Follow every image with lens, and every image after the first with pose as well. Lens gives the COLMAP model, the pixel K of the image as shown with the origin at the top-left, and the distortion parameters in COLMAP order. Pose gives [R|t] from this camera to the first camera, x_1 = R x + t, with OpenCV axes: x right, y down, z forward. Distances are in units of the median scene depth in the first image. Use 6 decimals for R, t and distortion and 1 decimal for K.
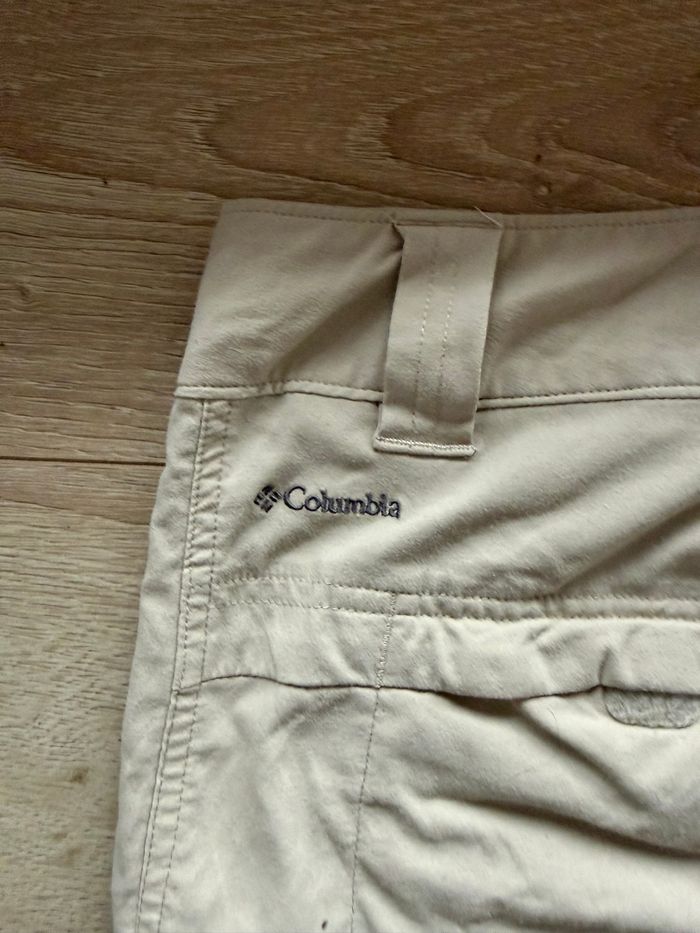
lens RADIAL K [[701.6, 0, 379.2], [0, 701.6, 465.7], [0, 0, 1]] dist [0.003193, 0.002096]
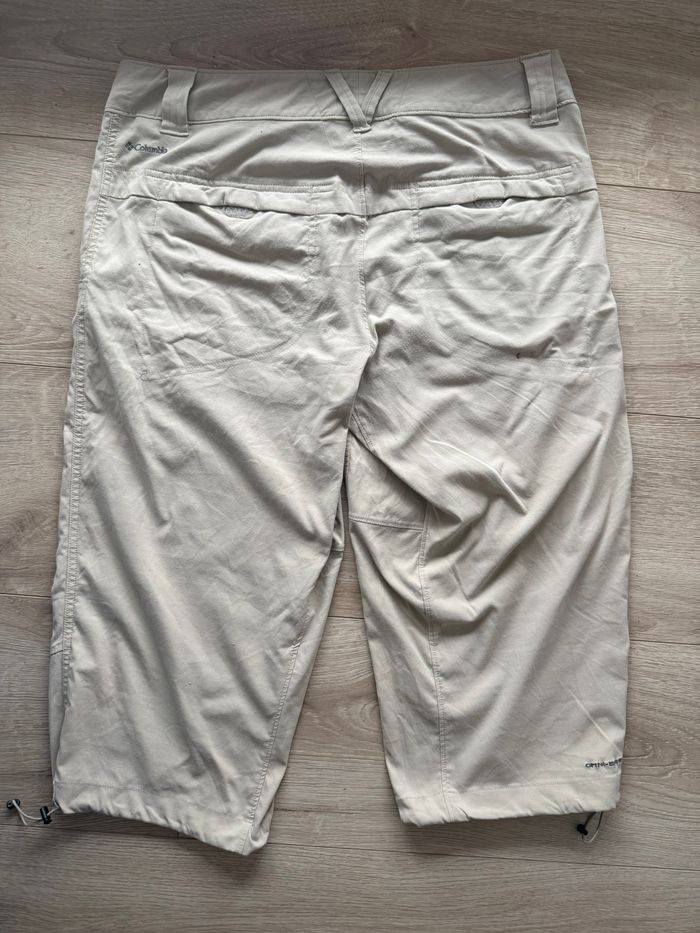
lens RADIAL K [[651.9, 0, 350.0], [0, 651.9, 466.5], [0, 0, 1]] dist [-0.004655, 0.000841]
pose [[0.999281, 0.037911, 0.000029, 1.003339], [-0.037890, 0.998758, -0.032348, 1.707578], [-0.001255, 0.032324, 0.999477, -2.205813]]
